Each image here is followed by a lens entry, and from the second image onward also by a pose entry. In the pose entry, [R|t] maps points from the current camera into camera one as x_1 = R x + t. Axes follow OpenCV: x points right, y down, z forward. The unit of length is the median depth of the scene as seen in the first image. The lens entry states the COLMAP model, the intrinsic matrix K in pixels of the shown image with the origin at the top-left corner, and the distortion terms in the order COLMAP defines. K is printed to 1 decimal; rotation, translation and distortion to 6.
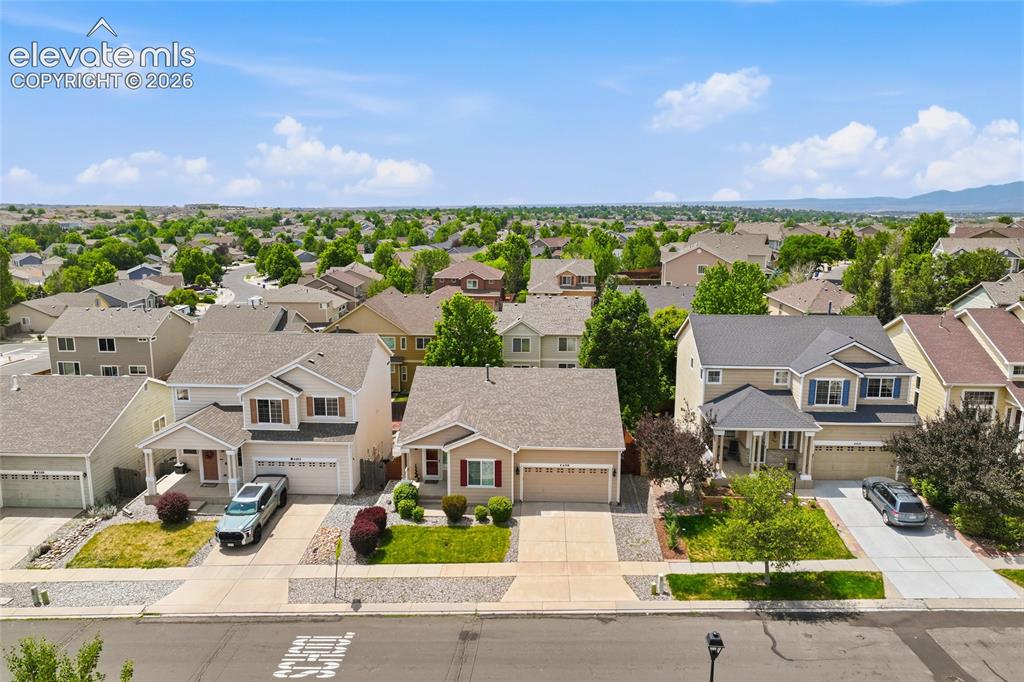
lens RADIAL K [[720.2, 0, 516.6], [0, 720.2, 336.2], [0, 0, 1]] dist [0.005500, 0.002229]
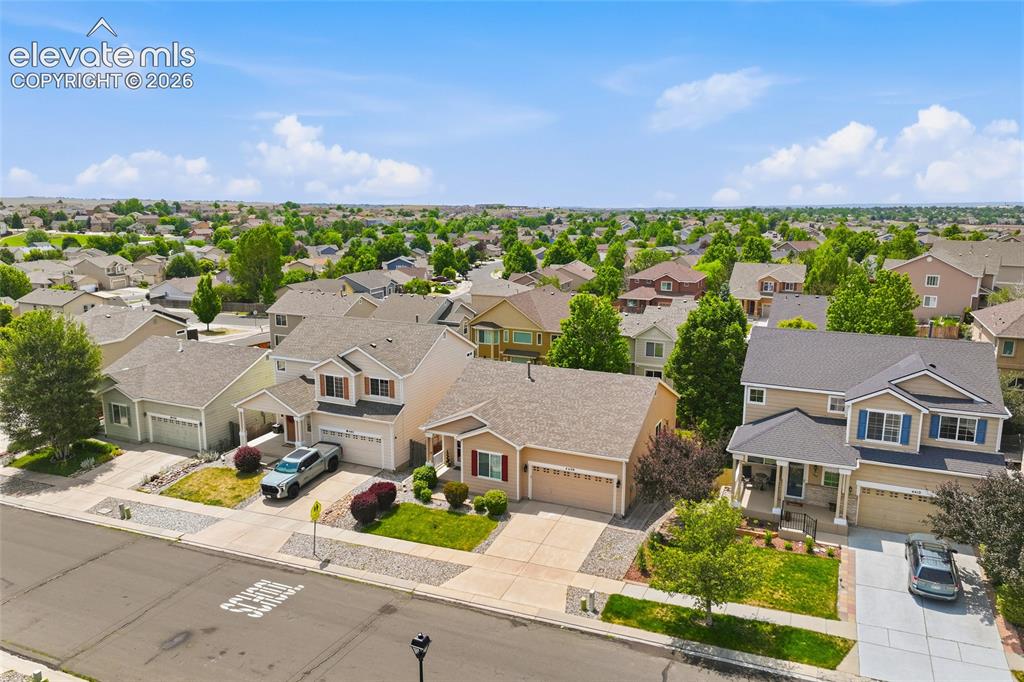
lens RADIAL K [[720.2, 0, 516.6], [0, 720.2, 336.2], [0, 0, 1]] dist [0.005500, 0.002229]
pose [[0.929668, 0.069498, -0.361785, 0.342814], [-0.069698, 0.997490, 0.012514, -0.009026], [0.361746, 0.013582, 0.932178, 0.054734]]
